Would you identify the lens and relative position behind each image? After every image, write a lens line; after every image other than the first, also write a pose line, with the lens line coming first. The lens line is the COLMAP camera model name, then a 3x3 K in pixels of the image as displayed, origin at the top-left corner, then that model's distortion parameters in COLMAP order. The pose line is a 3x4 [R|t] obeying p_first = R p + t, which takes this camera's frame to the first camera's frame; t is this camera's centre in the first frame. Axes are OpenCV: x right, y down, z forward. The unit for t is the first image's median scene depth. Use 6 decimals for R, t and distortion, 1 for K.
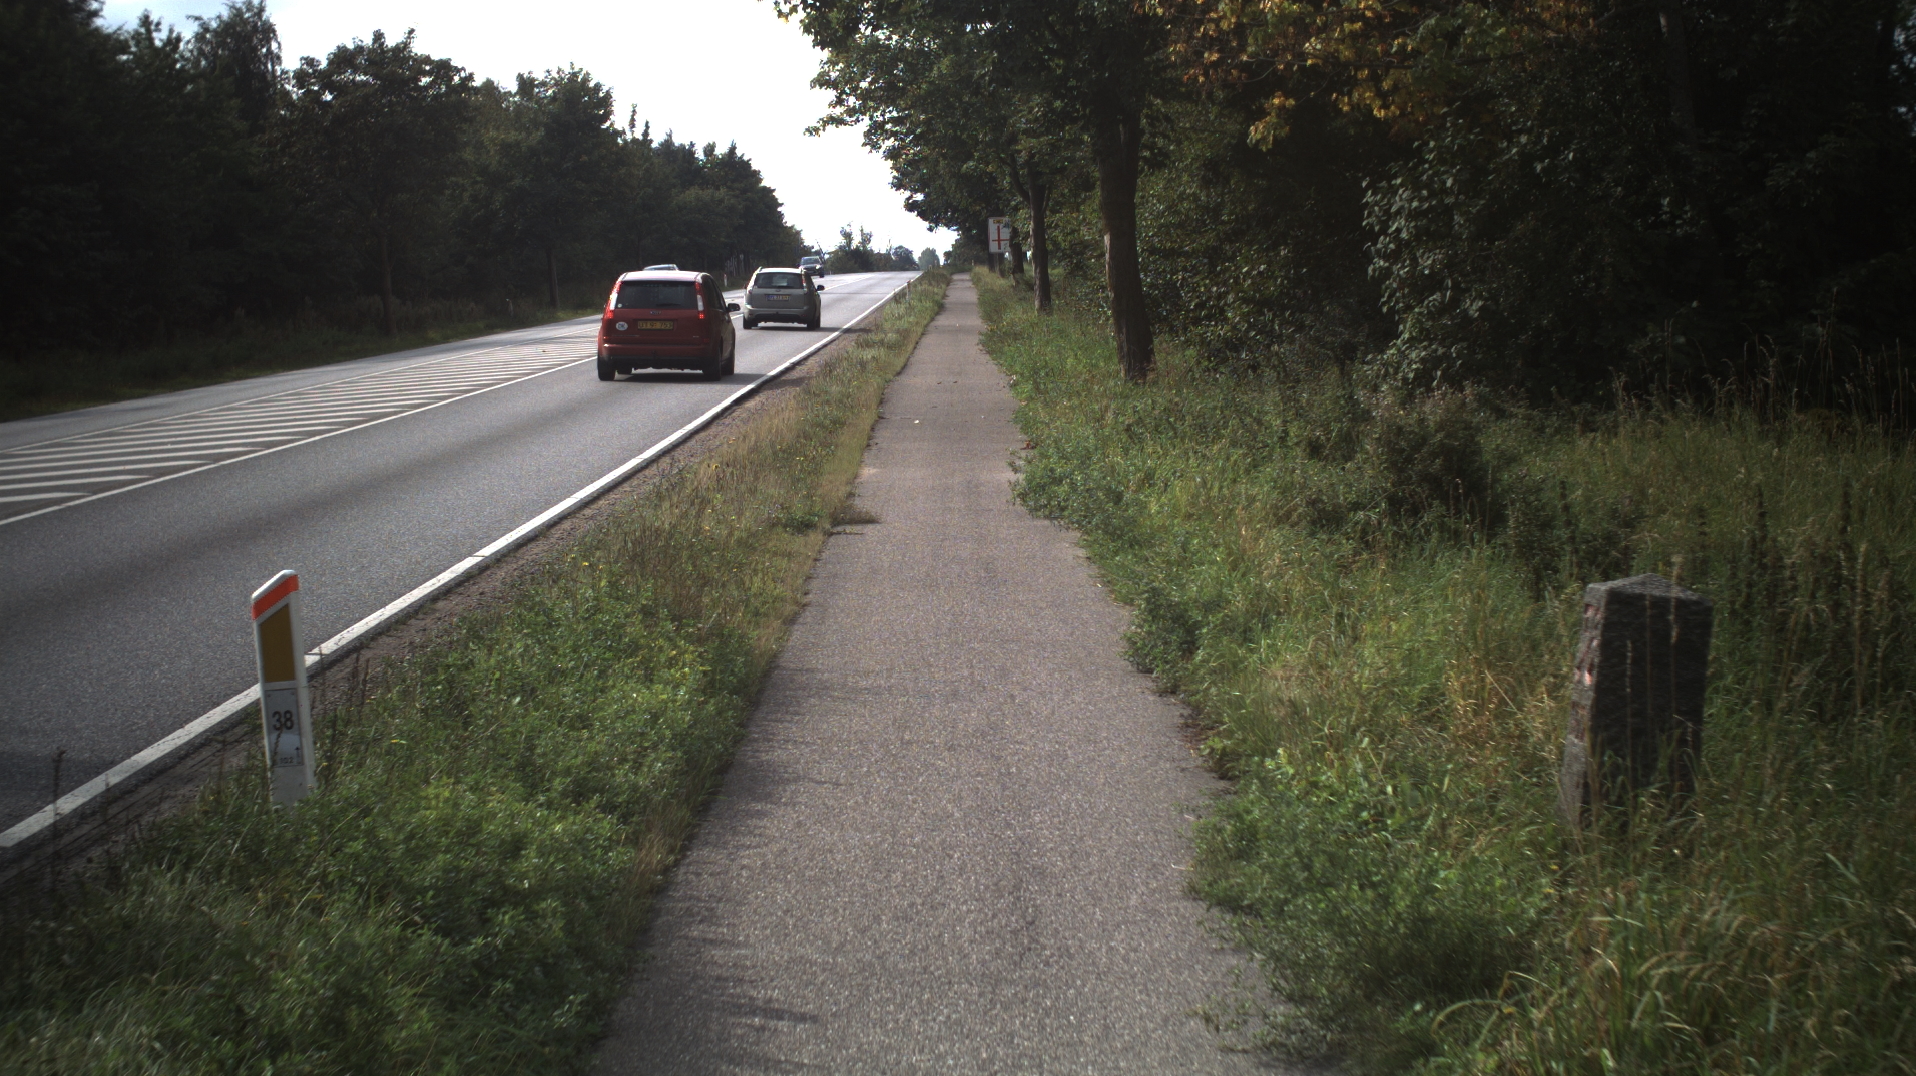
lens RADIAL K [[2815.9, 0, 901.1], [0, 2815.9, 629.7], [0, 0, 1]] dist [0.003755, -0.087203]
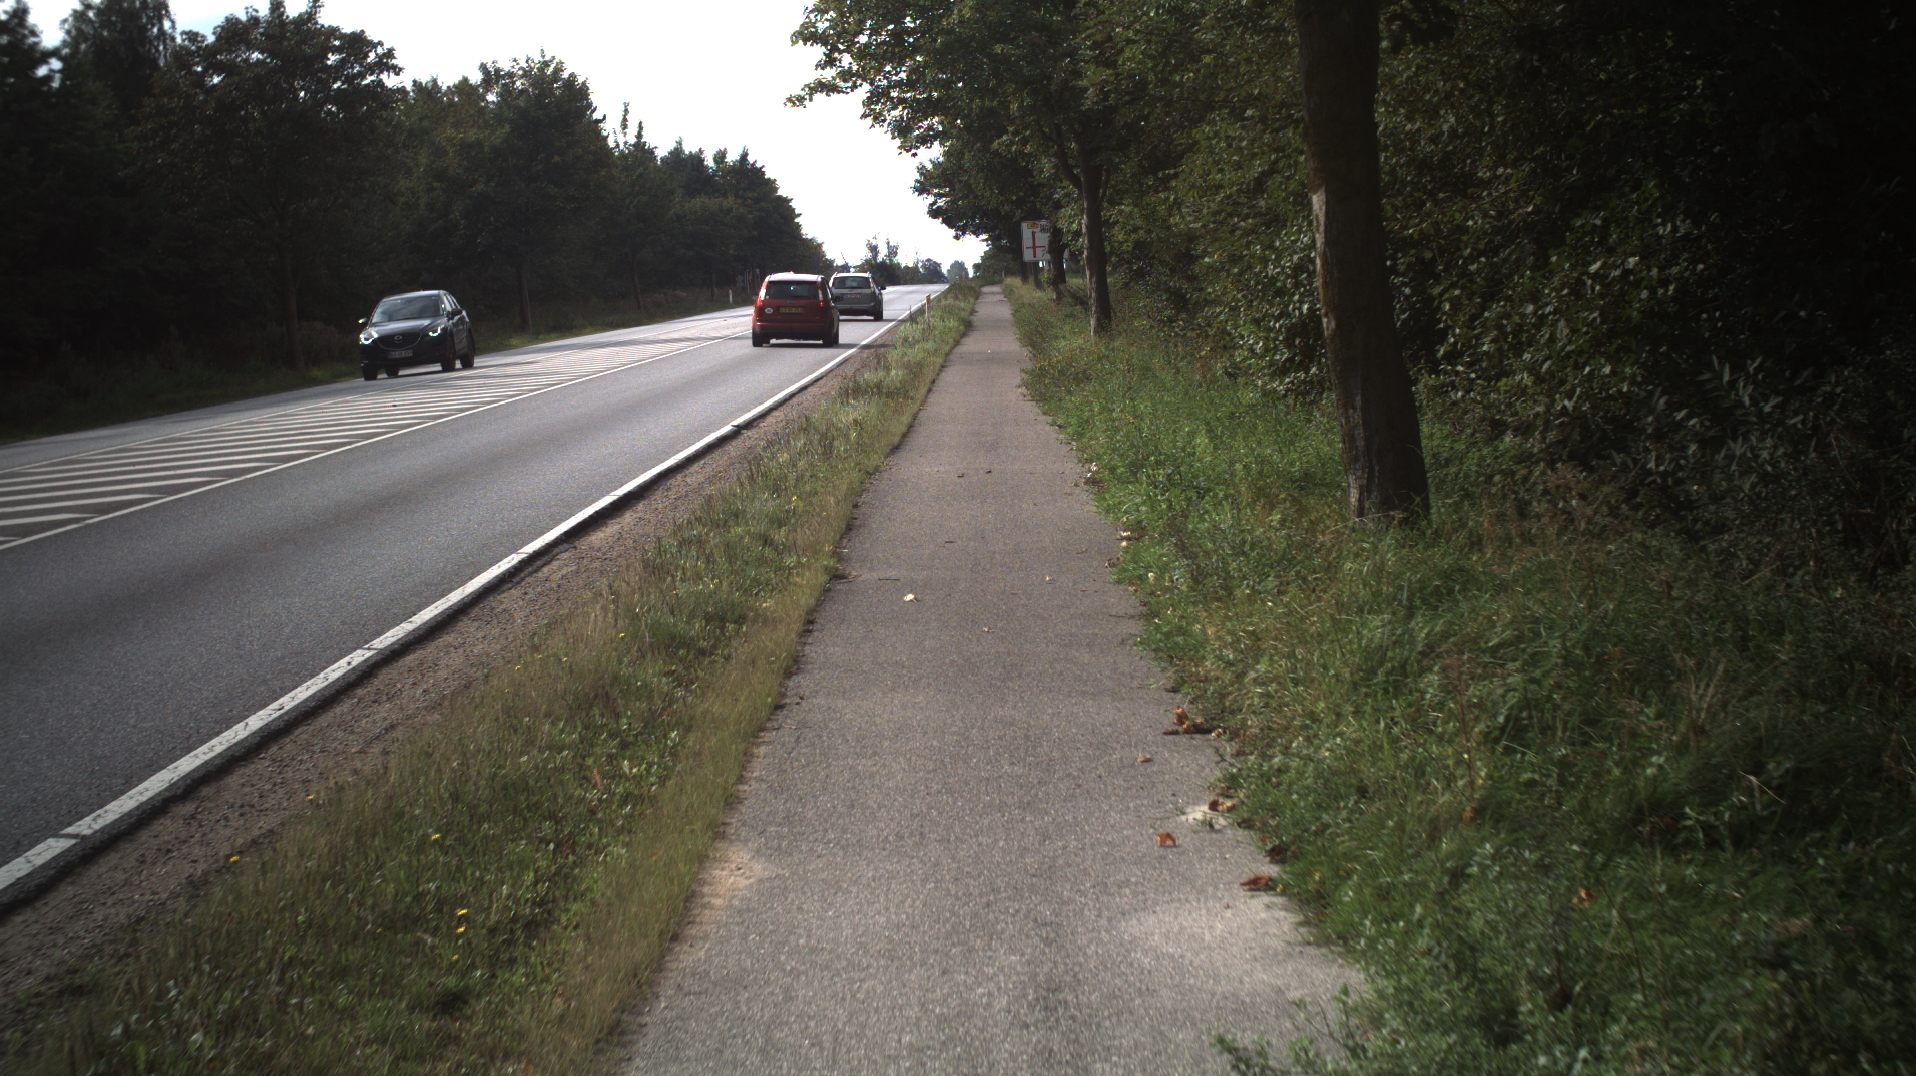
lens RADIAL K [[1688.6, 0, 962.5], [0, 1688.6, 502.6], [0, 0, 1]] dist [-0.013663, 0.002964]
pose [[0.999898, -0.013542, 0.004609, 0.009583], [0.013539, 0.999908, 0.000660, -0.063897], [-0.004618, -0.000597, 0.999989, 0.510352]]
